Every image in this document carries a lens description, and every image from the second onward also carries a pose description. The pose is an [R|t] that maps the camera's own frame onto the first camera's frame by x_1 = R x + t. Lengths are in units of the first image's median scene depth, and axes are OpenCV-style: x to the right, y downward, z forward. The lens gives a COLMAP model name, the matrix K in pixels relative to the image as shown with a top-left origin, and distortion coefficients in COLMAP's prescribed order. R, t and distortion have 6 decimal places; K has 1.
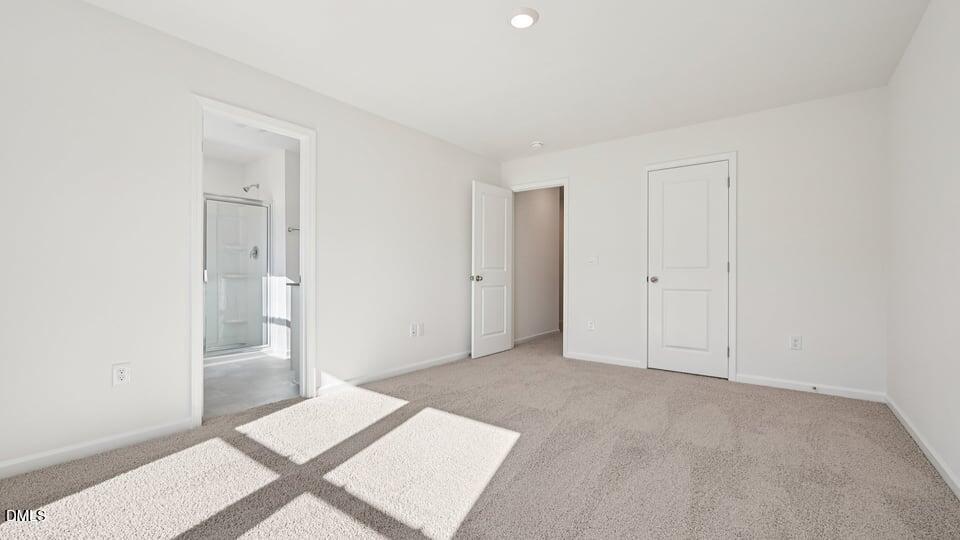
lens RADIAL K [[398.2, 0, 476.1], [0, 398.2, 269.0], [0, 0, 1]] dist [0.002303, -0.000012]
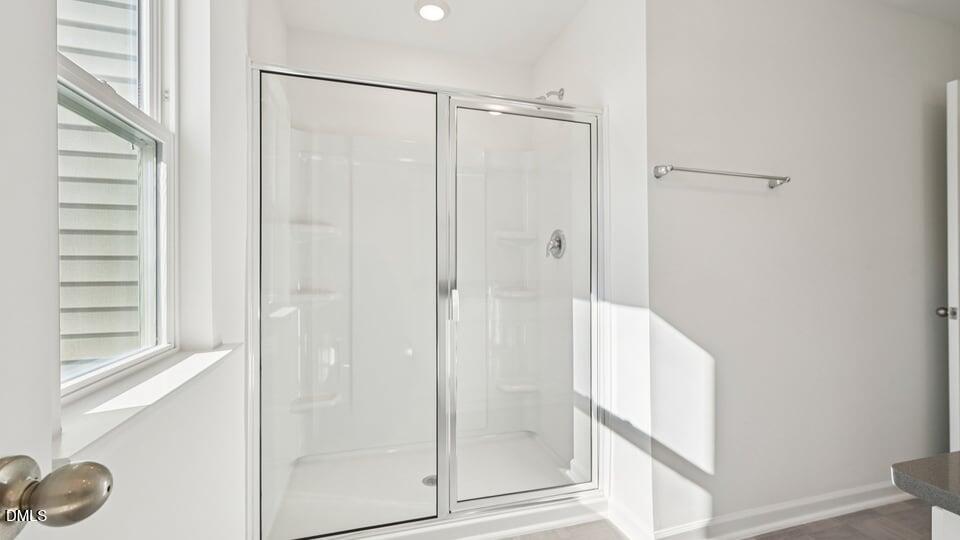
lens RADIAL K [[398.2, 0, 479.6], [0, 398.2, 265.6], [0, 0, 1]] dist [0.002303, -0.000012]
pose [[0.811908, -0.006546, -0.583748, -0.377895], [0.010531, 0.999939, 0.003435, -0.020466], [0.583690, -0.008936, 0.811927, 0.608476]]
